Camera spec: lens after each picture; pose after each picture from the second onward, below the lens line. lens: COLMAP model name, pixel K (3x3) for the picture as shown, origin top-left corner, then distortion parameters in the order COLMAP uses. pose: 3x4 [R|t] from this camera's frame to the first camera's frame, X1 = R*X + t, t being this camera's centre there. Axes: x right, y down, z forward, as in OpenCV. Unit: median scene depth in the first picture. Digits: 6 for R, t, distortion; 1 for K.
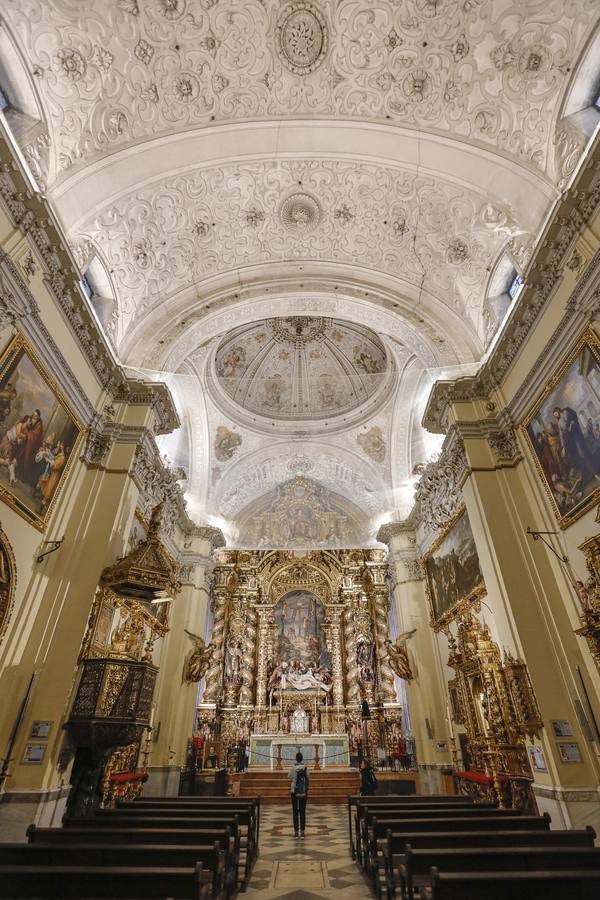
lens RADIAL K [[413.4, 0, 302.9], [0, 413.4, 443.6], [0, 0, 1]] dist [-0.086122, 0.035726]
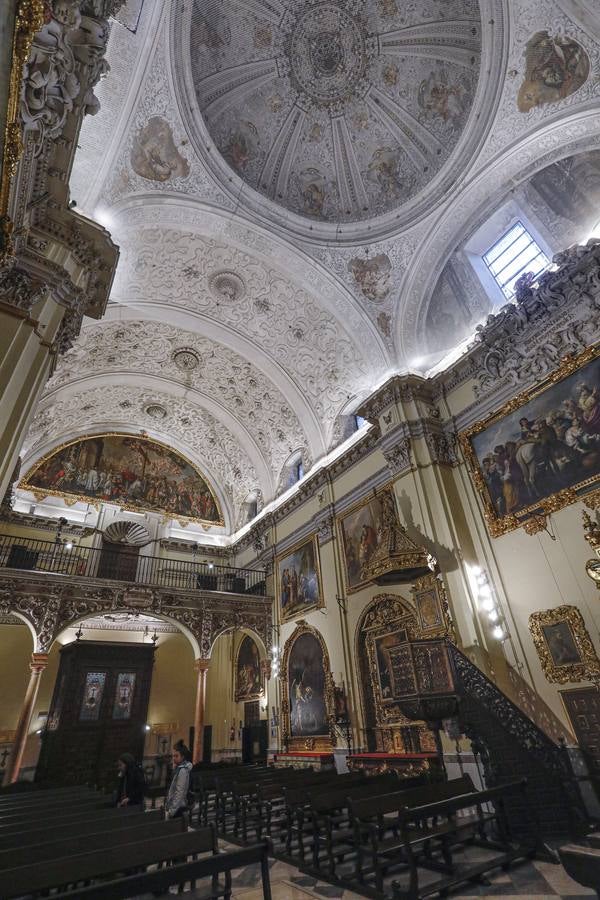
lens RADIAL K [[406.6, 0, 304.8], [0, 406.6, 453.8], [0, 0, 1]] dist [-0.080992, 0.034801]
pose [[-0.837546, -0.256654, -0.482333, 0.221067], [0.376101, 0.369523, -0.849706, 0.624446], [0.396314, -0.893074, -0.212965, 0.846159]]
